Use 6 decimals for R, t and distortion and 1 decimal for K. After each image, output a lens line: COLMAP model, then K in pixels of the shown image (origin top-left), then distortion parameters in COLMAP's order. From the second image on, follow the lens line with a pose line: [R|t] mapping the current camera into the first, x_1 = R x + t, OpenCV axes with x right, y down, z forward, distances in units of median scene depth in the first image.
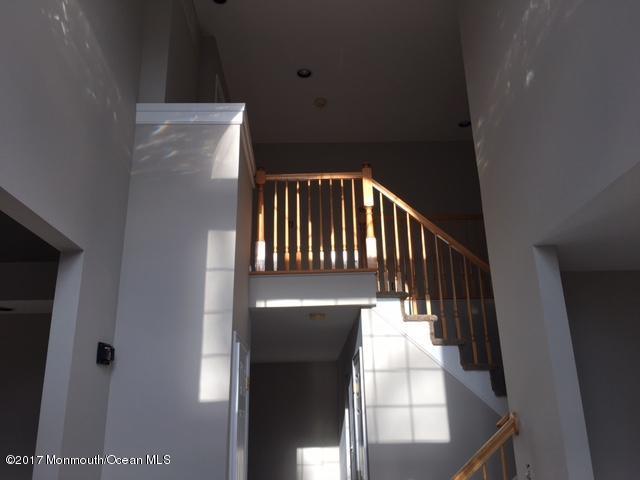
lens RADIAL K [[546.3, 0, 317.5], [0, 546.3, 239.9], [0, 0, 1]] dist [0.071683, -0.086076]
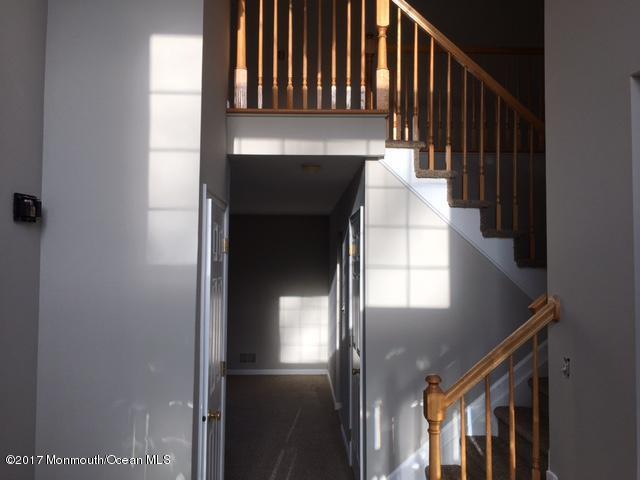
lens RADIAL K [[546.3, 0, 317.5], [0, 546.3, 239.9], [0, 0, 1]] dist [0.071683, -0.086076]
pose [[0.999333, 0.029948, 0.020894, -0.004773], [-0.034460, 0.962742, 0.268217, 0.023693], [-0.012083, -0.268758, 0.963132, 0.186968]]
